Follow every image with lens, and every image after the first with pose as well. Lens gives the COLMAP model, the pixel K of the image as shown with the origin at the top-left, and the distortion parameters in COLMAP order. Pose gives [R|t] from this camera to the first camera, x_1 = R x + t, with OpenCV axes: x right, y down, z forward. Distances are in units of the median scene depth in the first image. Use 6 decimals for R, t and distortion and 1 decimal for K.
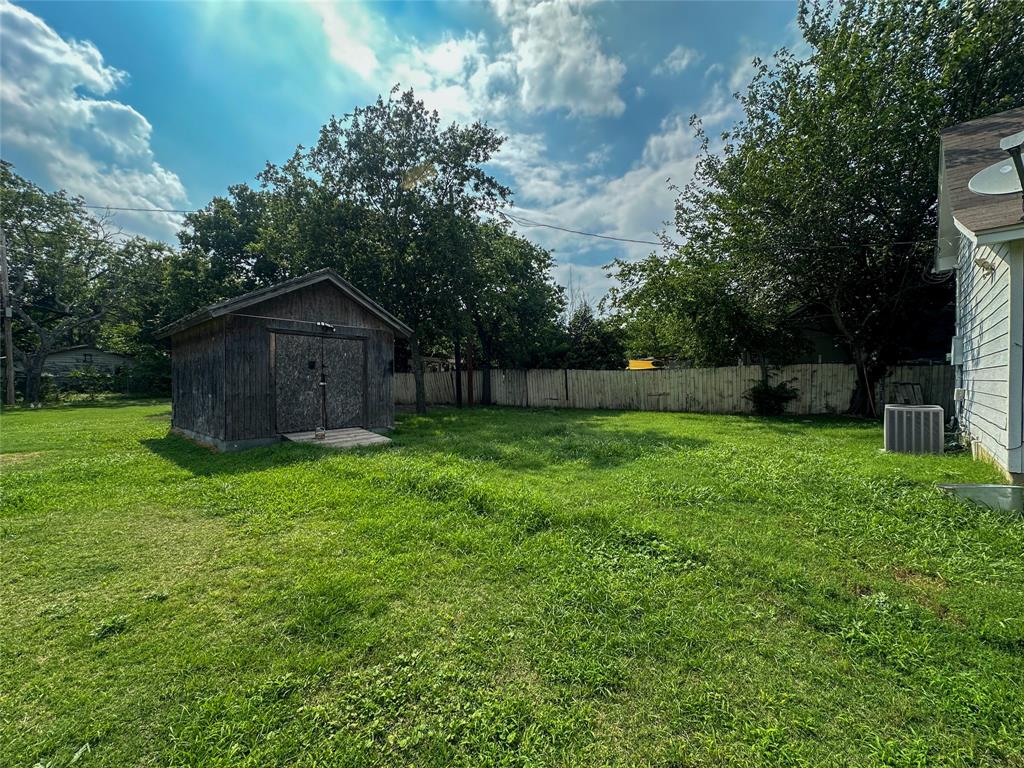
lens RADIAL K [[413.1, 0, 513.7], [0, 413.1, 383.6], [0, 0, 1]] dist [-0.002575, -0.000061]
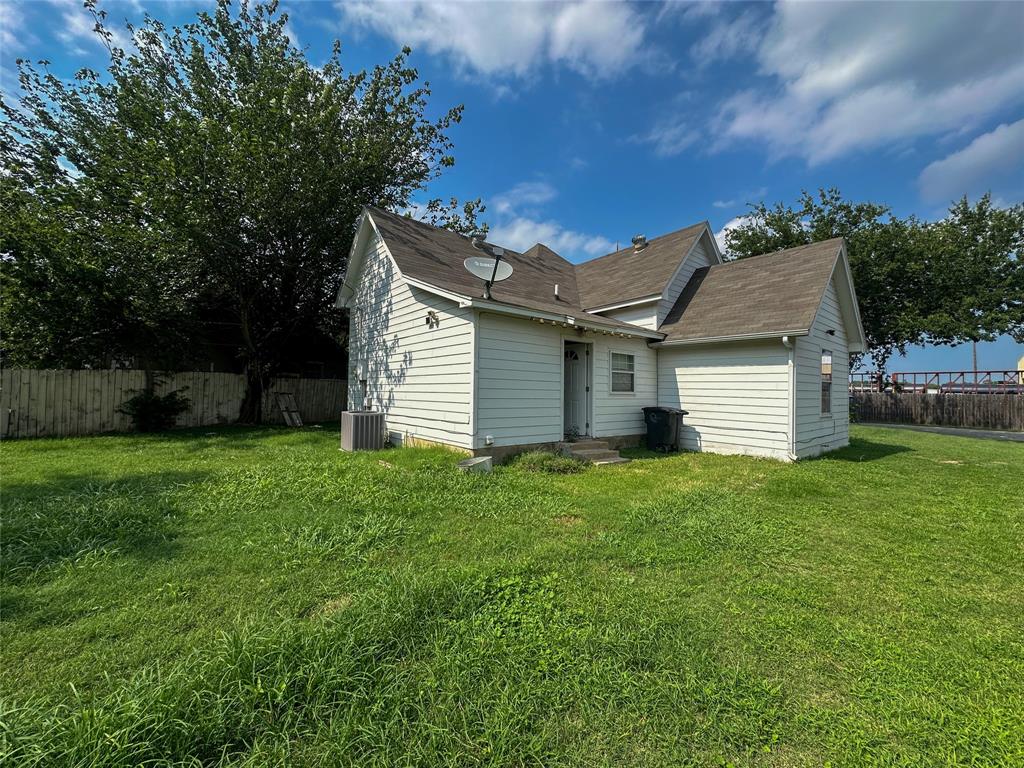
lens RADIAL K [[413.1, 0, 513.9], [0, 413.1, 384.5], [0, 0, 1]] dist [-0.002575, -0.000061]
pose [[0.112570, 0.021113, 0.993420, -0.125927], [-0.000595, 0.999775, -0.021180, -0.000212], [-0.993644, 0.001793, 0.112557, 0.194711]]
